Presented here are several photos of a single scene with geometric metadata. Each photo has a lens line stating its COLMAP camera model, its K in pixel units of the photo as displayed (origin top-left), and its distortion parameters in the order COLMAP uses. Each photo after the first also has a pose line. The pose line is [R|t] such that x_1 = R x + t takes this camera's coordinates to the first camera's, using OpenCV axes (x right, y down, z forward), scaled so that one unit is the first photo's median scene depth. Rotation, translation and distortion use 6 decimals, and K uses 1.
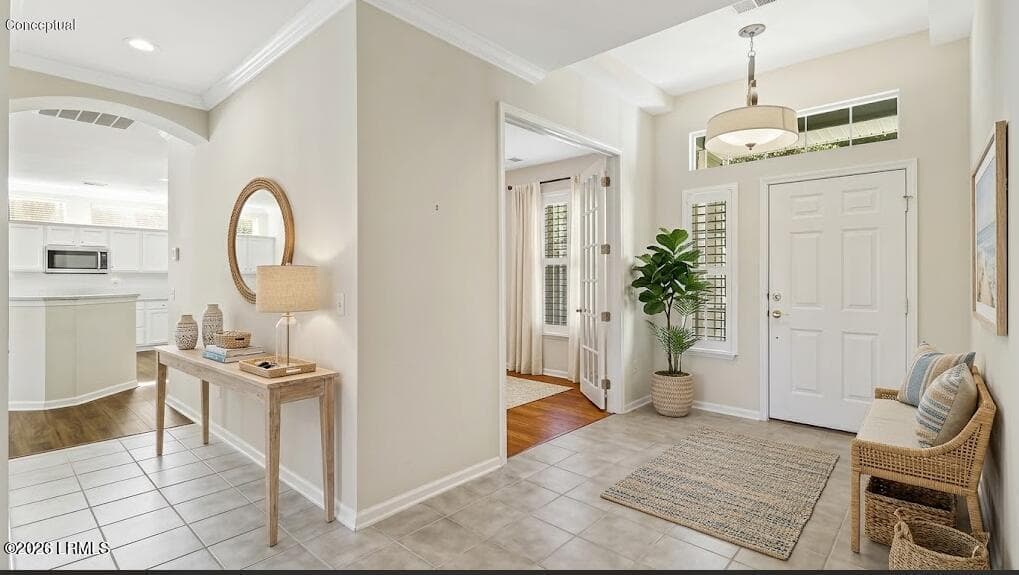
lens RADIAL K [[472.9, 0, 507.8], [0, 472.9, 281.7], [0, 0, 1]] dist [0.009073, -0.000945]
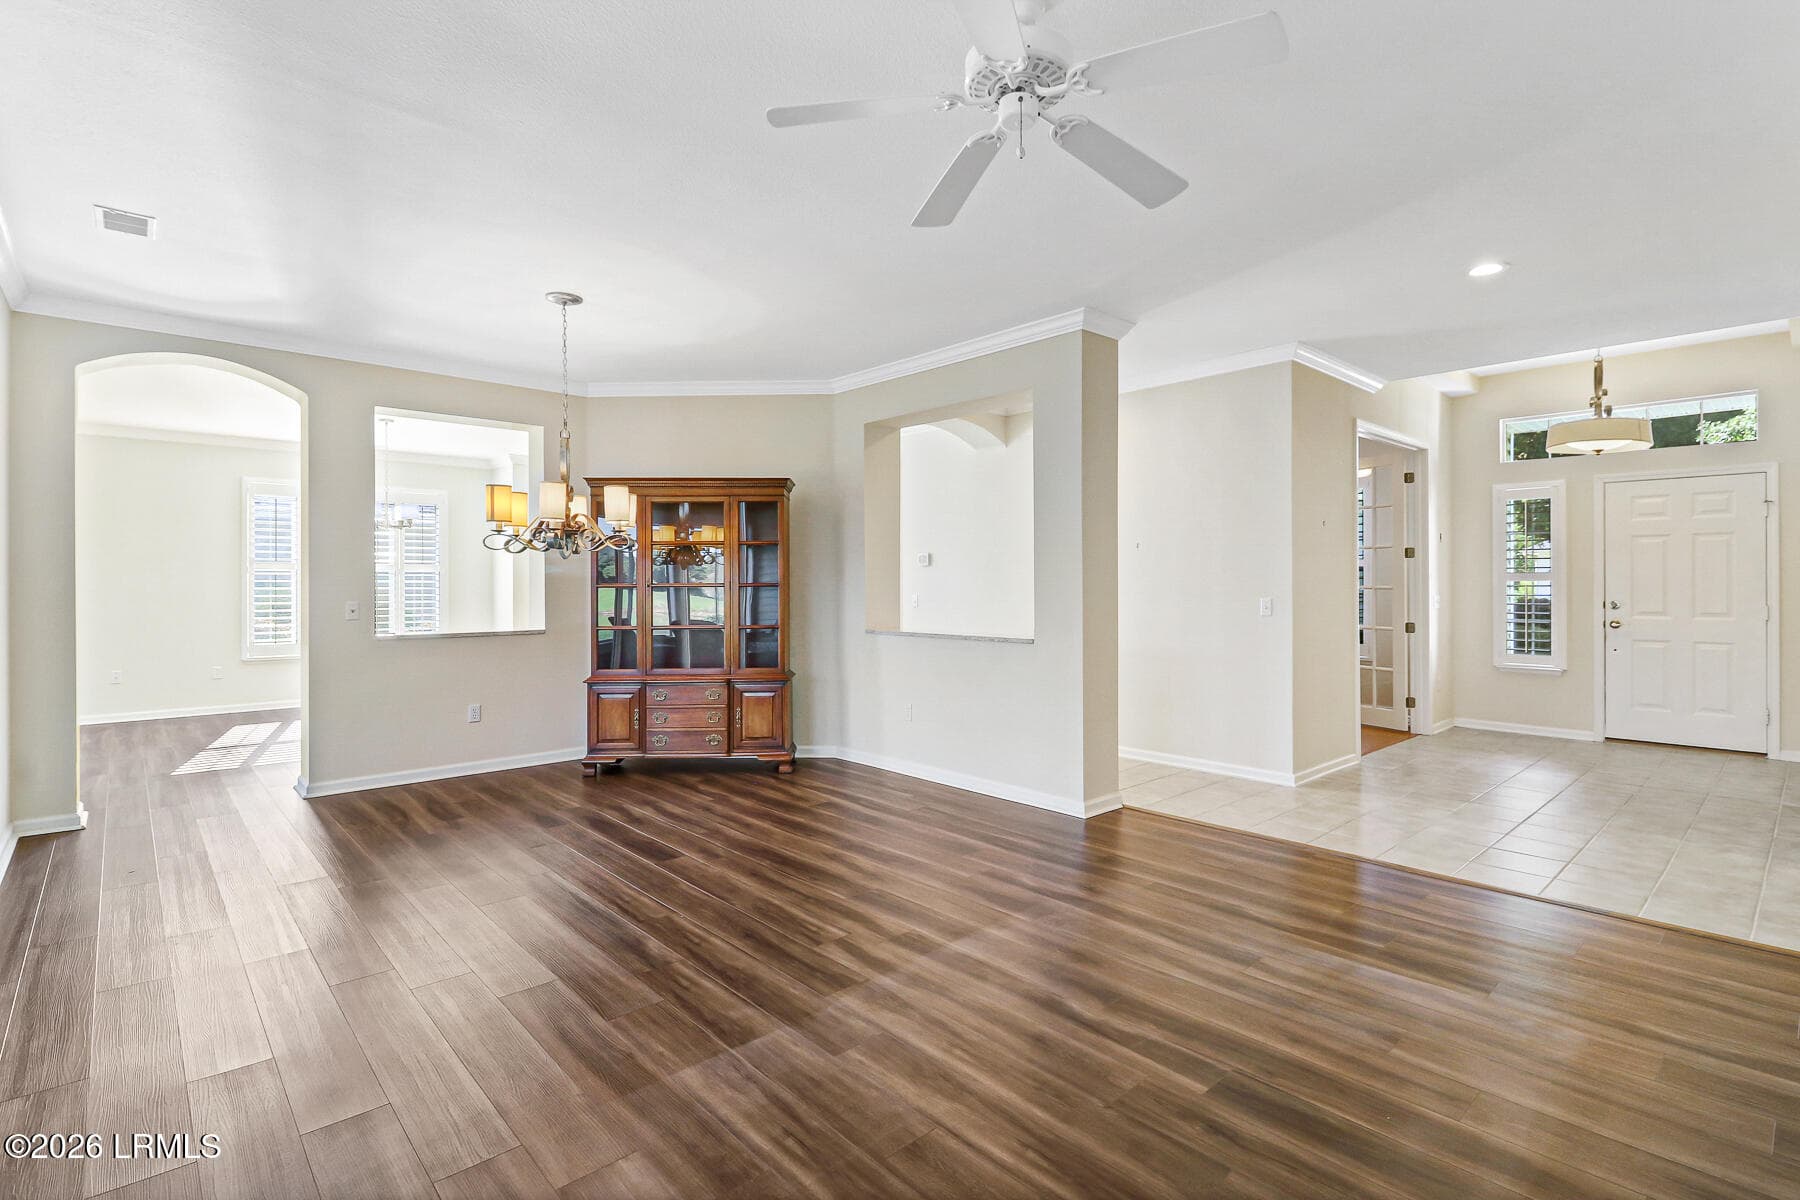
lens RADIAL K [[851.8, 0, 916.0], [0, 851.8, 594.3], [0, 0, 1]] dist [0.004375, -0.000417]
pose [[0.997033, -0.000915, -0.076969, -0.735971], [0.001095, 0.999997, 0.002290, 0.005973], [0.076967, -0.002367, 0.997031, -0.847532]]
